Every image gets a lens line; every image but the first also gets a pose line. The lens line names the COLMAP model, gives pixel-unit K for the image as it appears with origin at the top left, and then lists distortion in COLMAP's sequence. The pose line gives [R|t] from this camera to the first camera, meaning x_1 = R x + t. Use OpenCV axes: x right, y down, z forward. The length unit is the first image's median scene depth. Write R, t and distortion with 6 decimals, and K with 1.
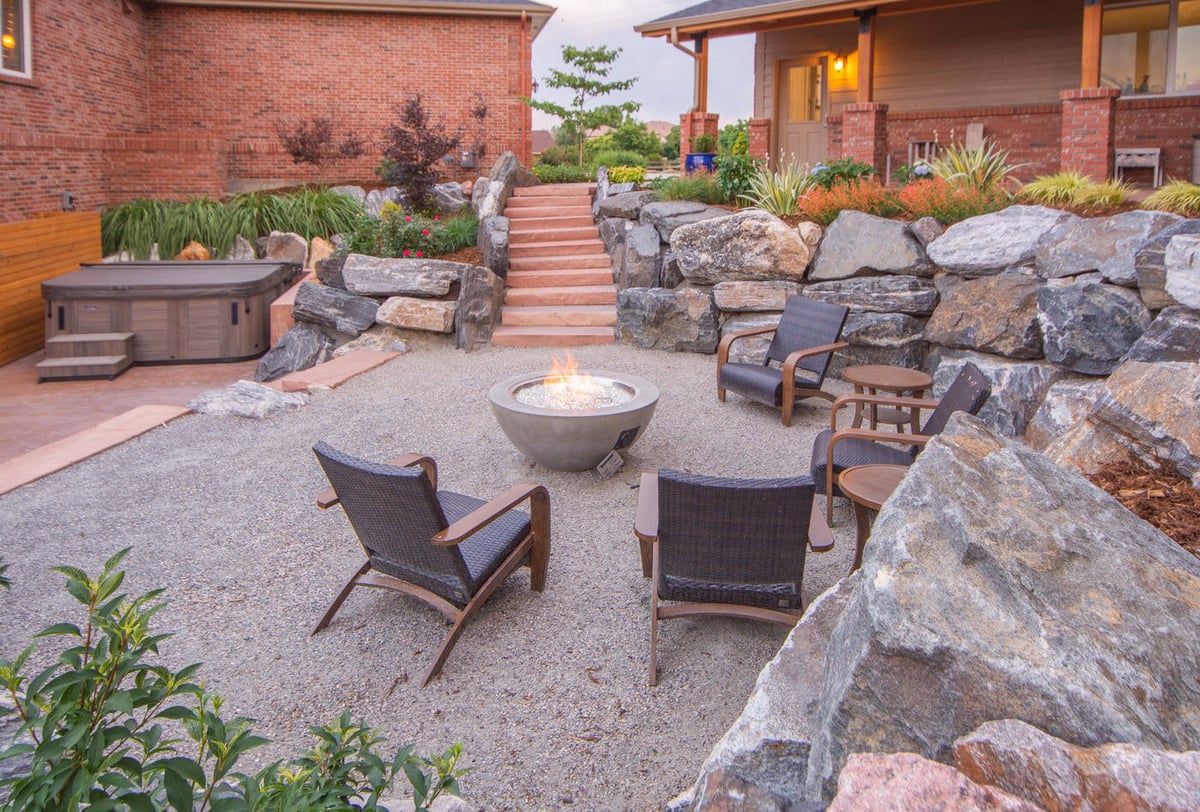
lens RADIAL K [[768.0, 0, 600.6], [0, 768.0, 204.9], [0, 0, 1]] dist [-0.025899, -0.001048]
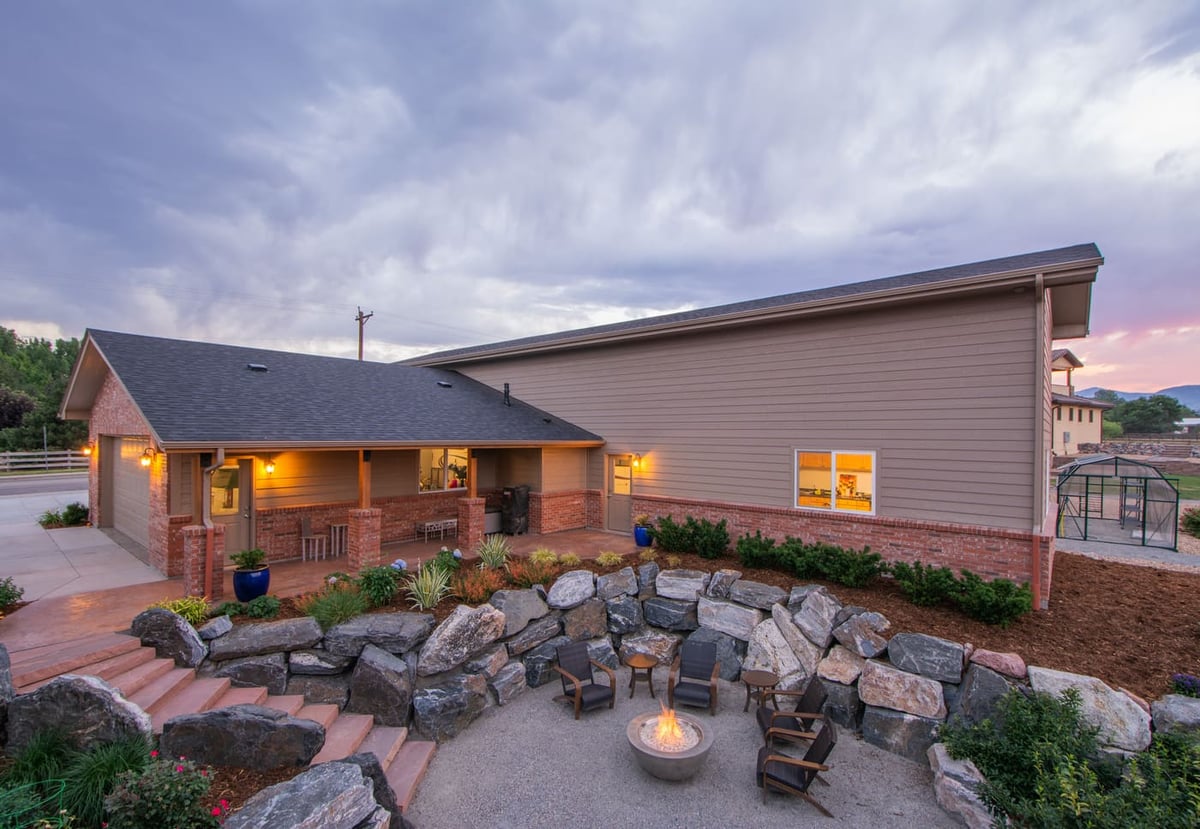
lens RADIAL K [[540.4, 0, 607.3], [0, 540.4, 436.2], [0, 0, 1]] dist [0.019794, -0.013420]
pose [[0.032302, -0.013185, 0.999391, -0.853715], [0.043435, 0.998987, 0.011776, -0.328558], [-0.998534, 0.043028, 0.032842, 0.647307]]
